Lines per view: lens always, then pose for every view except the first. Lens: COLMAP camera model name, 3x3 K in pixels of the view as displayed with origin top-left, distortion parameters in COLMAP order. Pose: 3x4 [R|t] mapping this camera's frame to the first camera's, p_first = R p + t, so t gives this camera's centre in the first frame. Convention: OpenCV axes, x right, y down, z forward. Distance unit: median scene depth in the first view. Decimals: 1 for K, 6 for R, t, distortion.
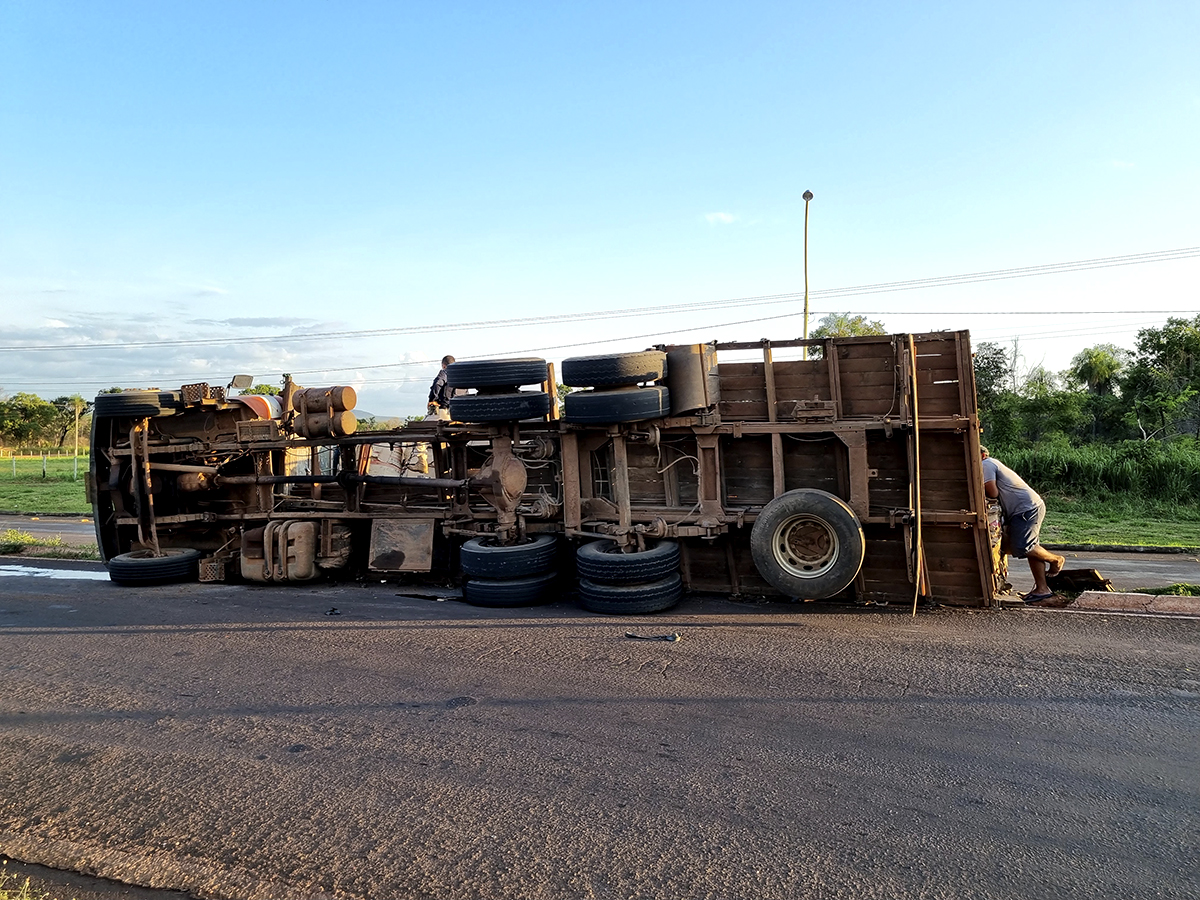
lens RADIAL K [[906.9, 0, 591.2], [0, 906.9, 451.8], [0, 0, 1]] dist [0.056012, -0.043415]
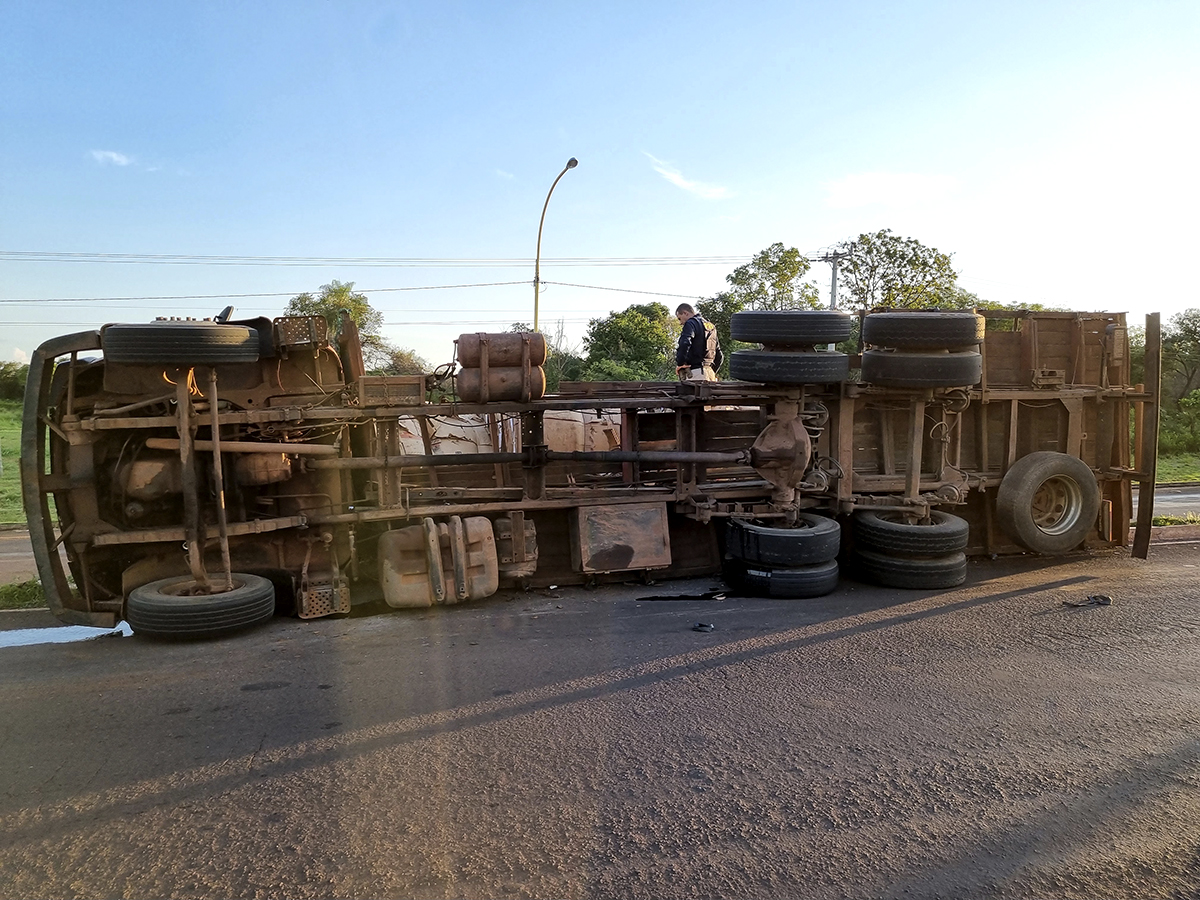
lens RADIAL K [[906.9, 0, 590.0], [0, 906.9, 453.6], [0, 0, 1]] dist [0.056012, -0.043415]
pose [[0.802356, -0.025742, 0.596290, -0.689915], [0.006949, 0.999405, 0.033794, 0.002458], [-0.596805, -0.022971, 0.802057, 0.376760]]
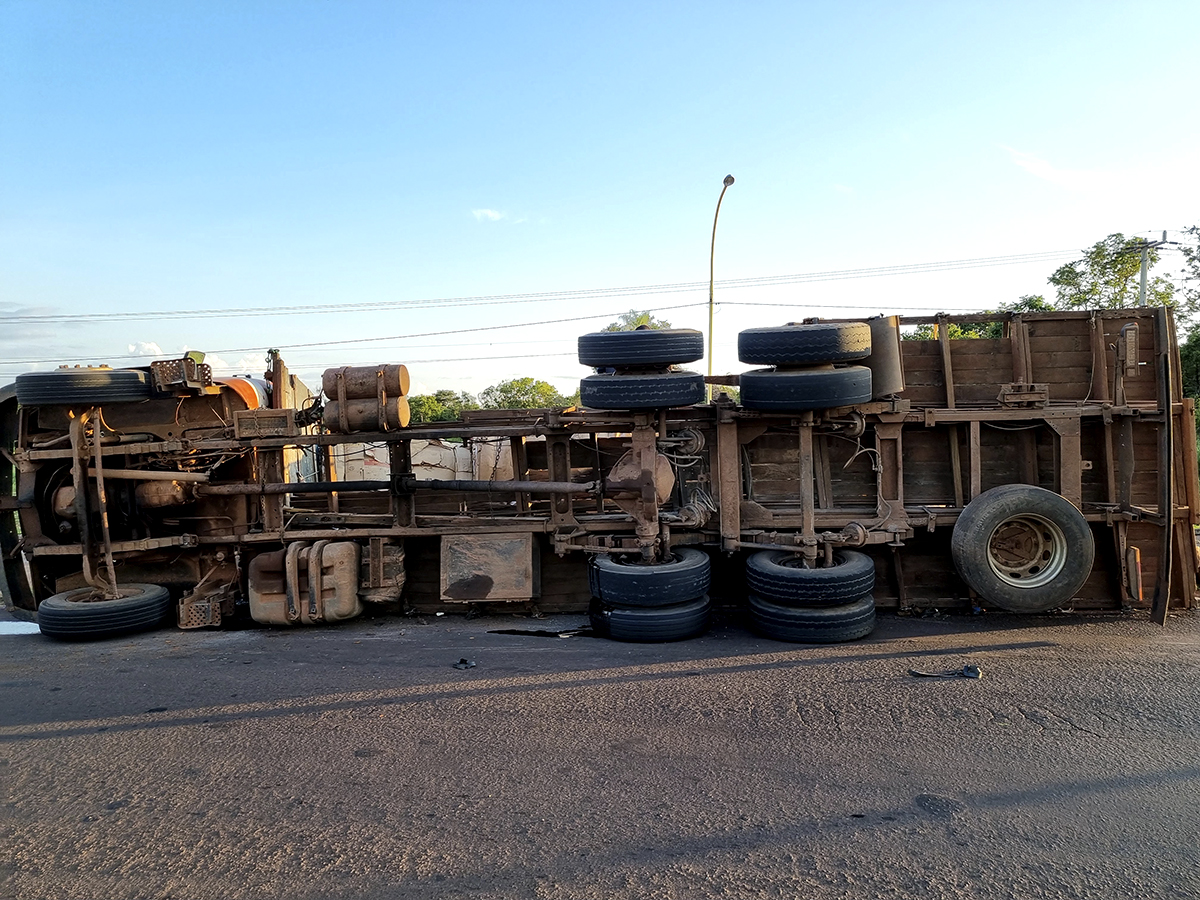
lens RADIAL K [[906.9, 0, 590.6], [0, 906.9, 449.4], [0, 0, 1]] dist [0.056012, -0.043415]
pose [[0.965810, -0.012525, 0.258949, -0.316906], [0.012390, 0.999921, 0.002150, 0.000184], [-0.258955, 0.001132, 0.965889, 0.215789]]
